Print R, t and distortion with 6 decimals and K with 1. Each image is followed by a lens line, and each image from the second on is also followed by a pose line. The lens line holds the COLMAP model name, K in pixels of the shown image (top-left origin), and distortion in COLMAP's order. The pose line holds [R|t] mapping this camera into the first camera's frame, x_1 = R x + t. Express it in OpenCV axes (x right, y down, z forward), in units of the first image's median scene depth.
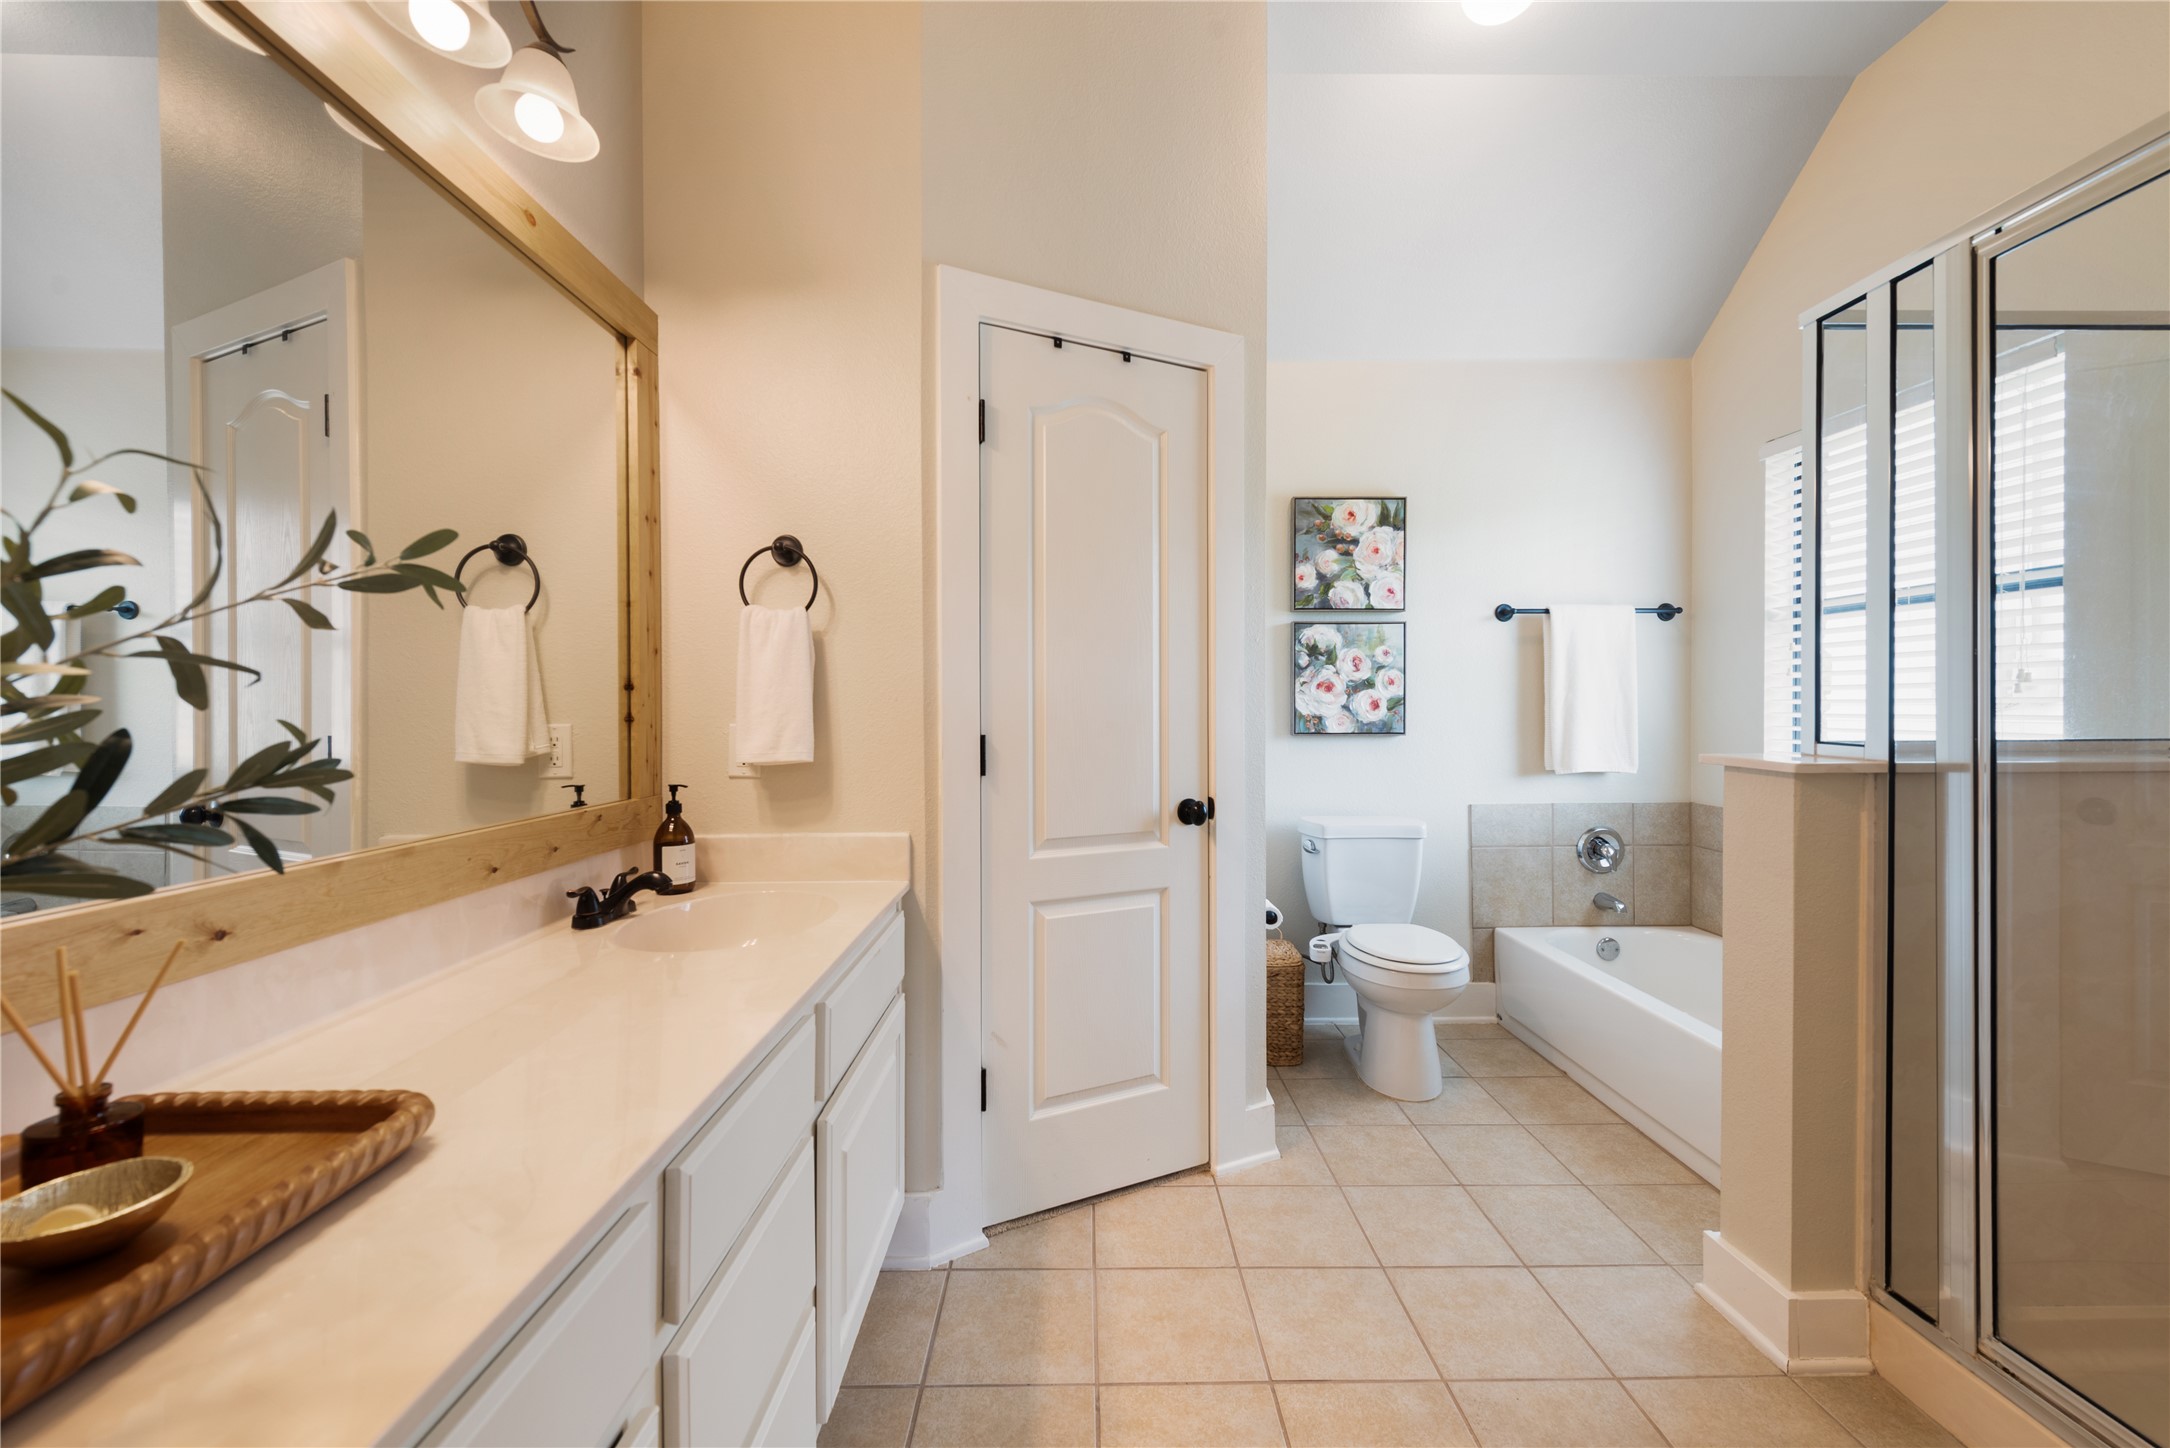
lens RADIAL K [[853.4, 0, 1085.0], [0, 853.4, 724.0], [0, 0, 1]] dist [0.000421, -0.000096]
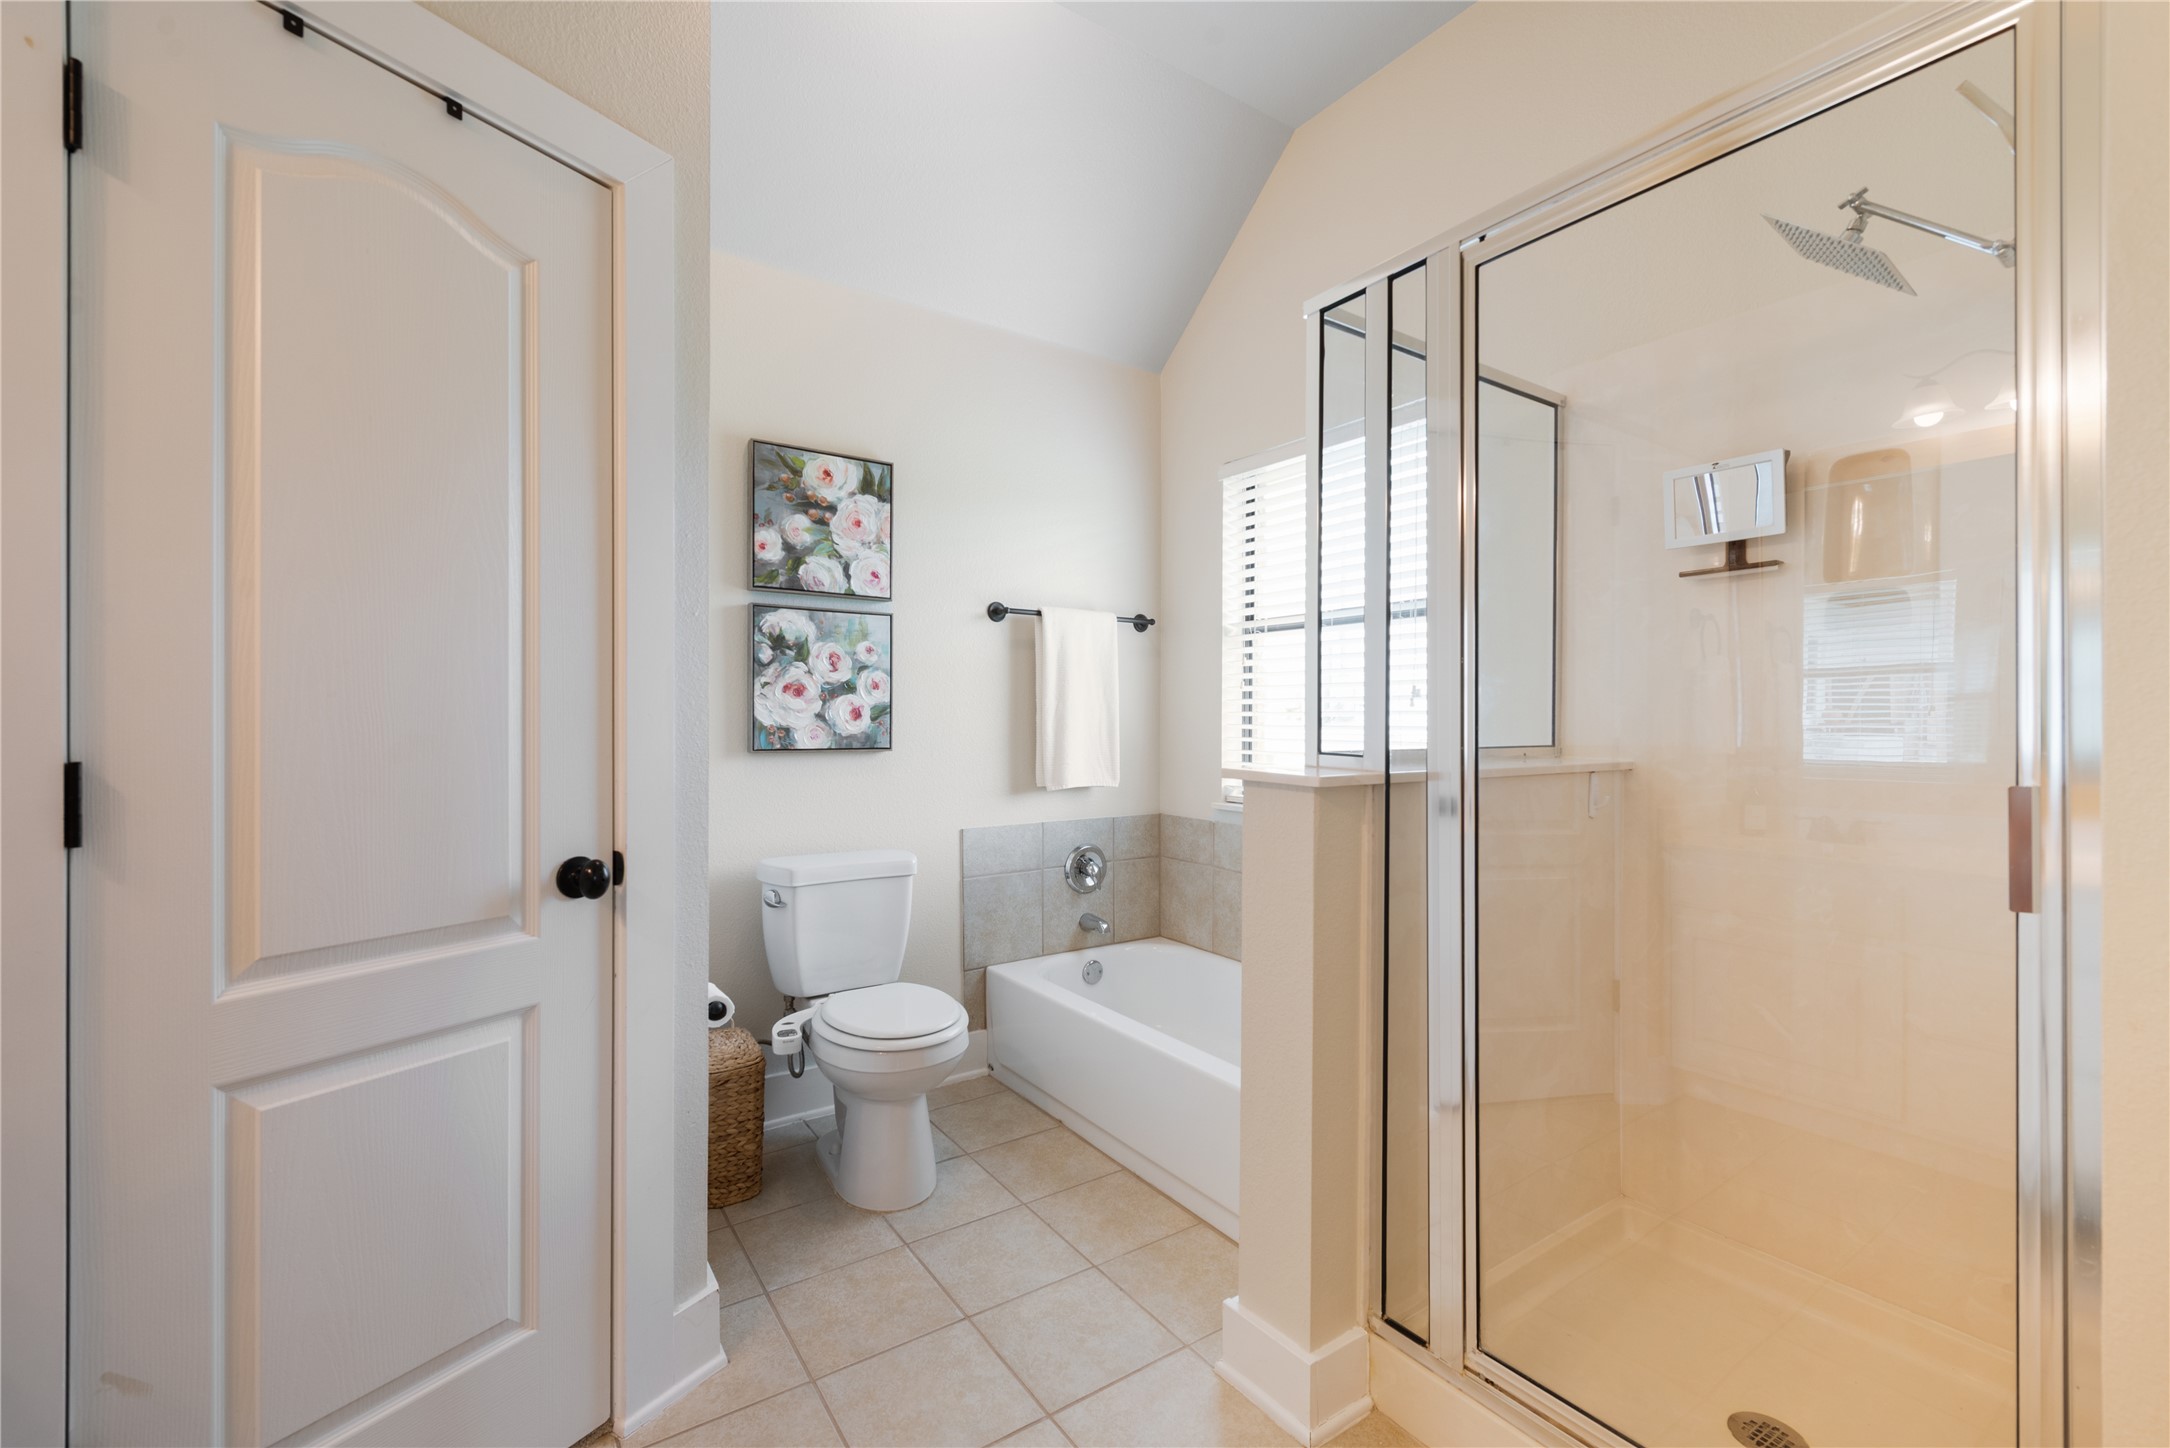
lens RADIAL K [[930.0, 0, 1095.6], [0, 930.0, 716.1], [0, 0, 1]] dist [0.018321, -0.000699]
pose [[0.828522, 0.007989, 0.559899, 0.036282], [0.005675, 0.999727, -0.022663, 0.001382], [-0.559927, 0.021954, 0.828251, 0.152805]]
